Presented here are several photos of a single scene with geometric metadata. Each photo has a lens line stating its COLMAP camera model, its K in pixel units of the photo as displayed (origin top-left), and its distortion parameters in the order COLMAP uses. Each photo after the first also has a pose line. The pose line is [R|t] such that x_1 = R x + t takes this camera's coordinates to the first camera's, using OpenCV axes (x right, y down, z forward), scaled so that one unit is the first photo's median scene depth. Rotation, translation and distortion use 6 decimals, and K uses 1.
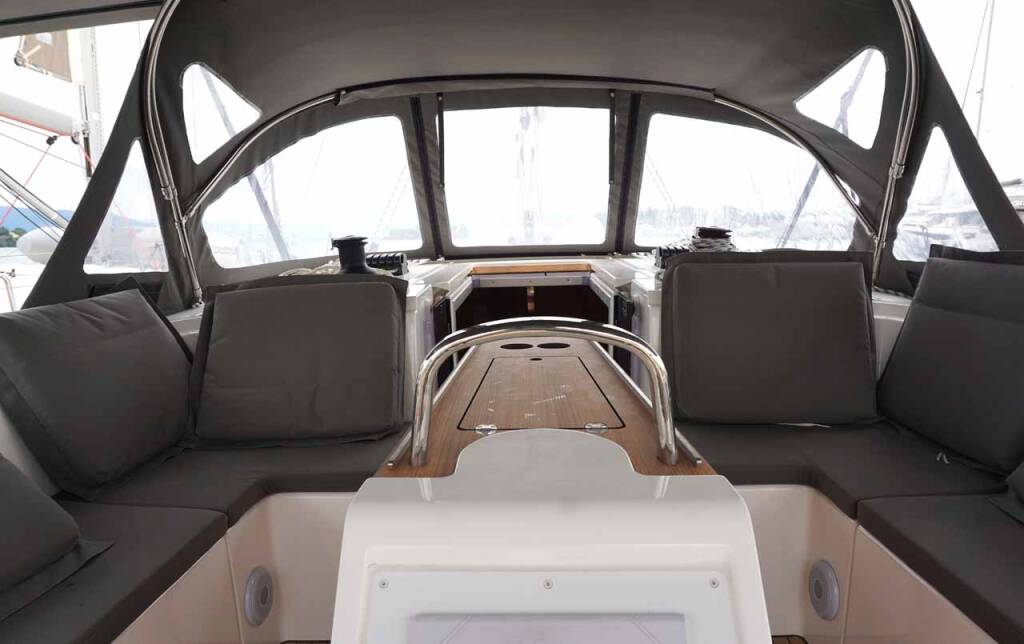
lens RADIAL K [[602.9, 0, 512.0], [0, 602.9, 322.0], [0, 0, 1]] dist [0.003025, -0.000235]
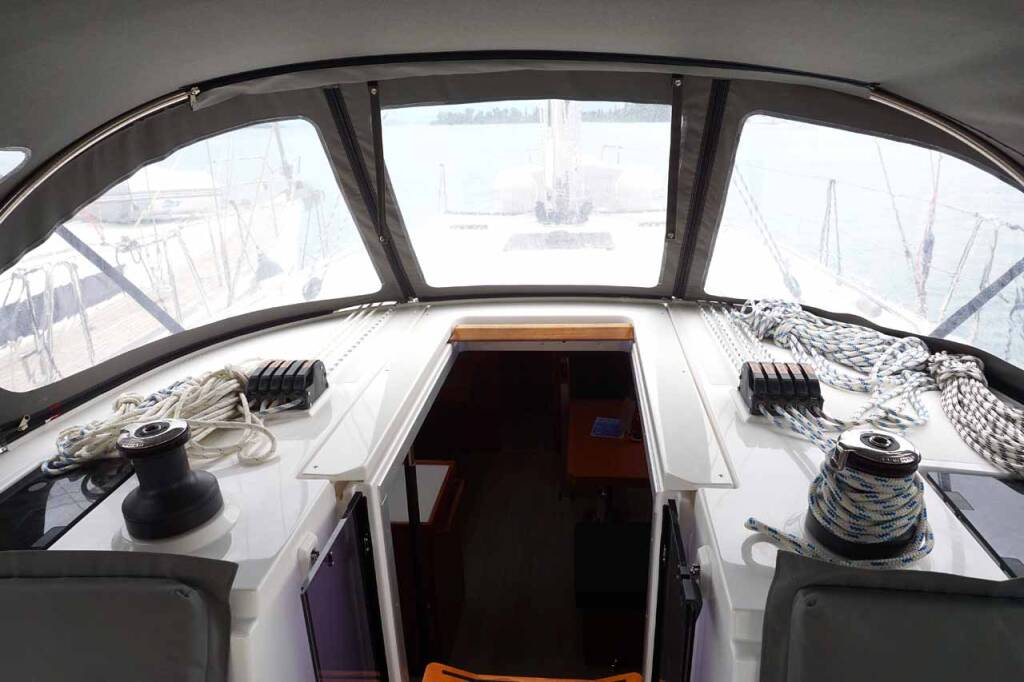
lens RADIAL K [[667.7, 0, 512.0], [0, 667.7, 341.0], [0, 0, 1]] dist [0.001263, 0.003939]
pose [[0.997701, 0.017133, -0.065569, 0.057009], [-0.007705, 0.989920, 0.141417, -0.222274], [0.067331, -0.140586, 0.987776, 0.340290]]
